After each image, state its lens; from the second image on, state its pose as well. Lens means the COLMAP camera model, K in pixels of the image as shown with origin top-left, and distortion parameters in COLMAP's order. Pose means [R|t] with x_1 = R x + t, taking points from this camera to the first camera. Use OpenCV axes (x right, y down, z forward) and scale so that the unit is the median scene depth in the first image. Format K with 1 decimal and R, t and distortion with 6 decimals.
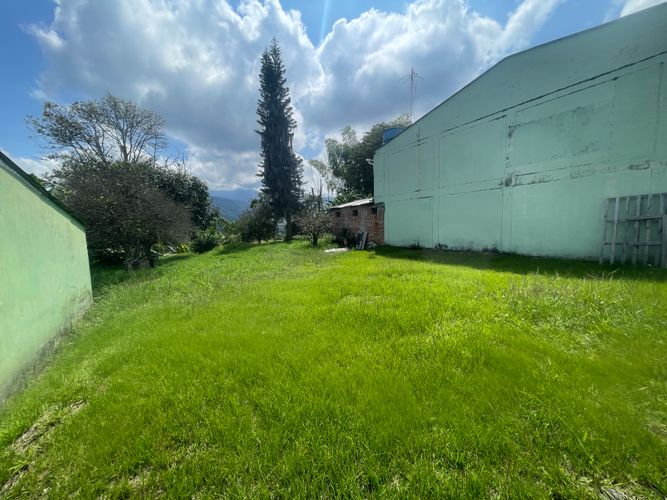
lens RADIAL K [[266.9, 0, 333.1], [0, 266.9, 250.8], [0, 0, 1]] dist [-0.003197, 0.000138]
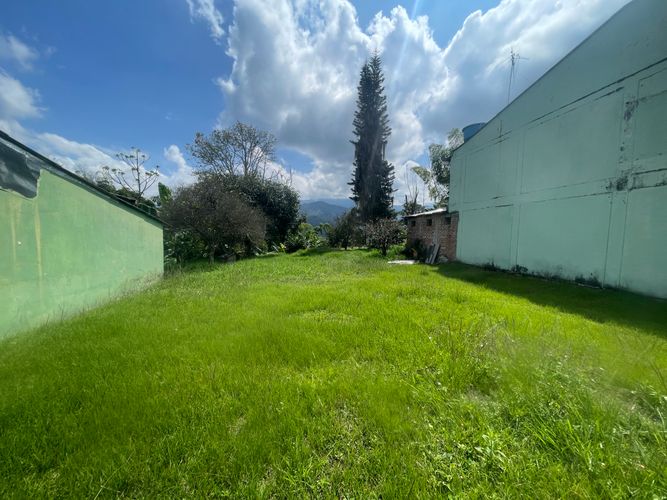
lens RADIAL K [[266.9, 0, 338.0], [0, 266.9, 252.6], [0, 0, 1]] dist [-0.003197, 0.000138]
pose [[0.919581, 0.076921, -0.385296, 0.097341], [-0.086166, 0.996258, -0.006757, -0.005949], [0.383335, 0.039413, 0.922768, 0.037622]]
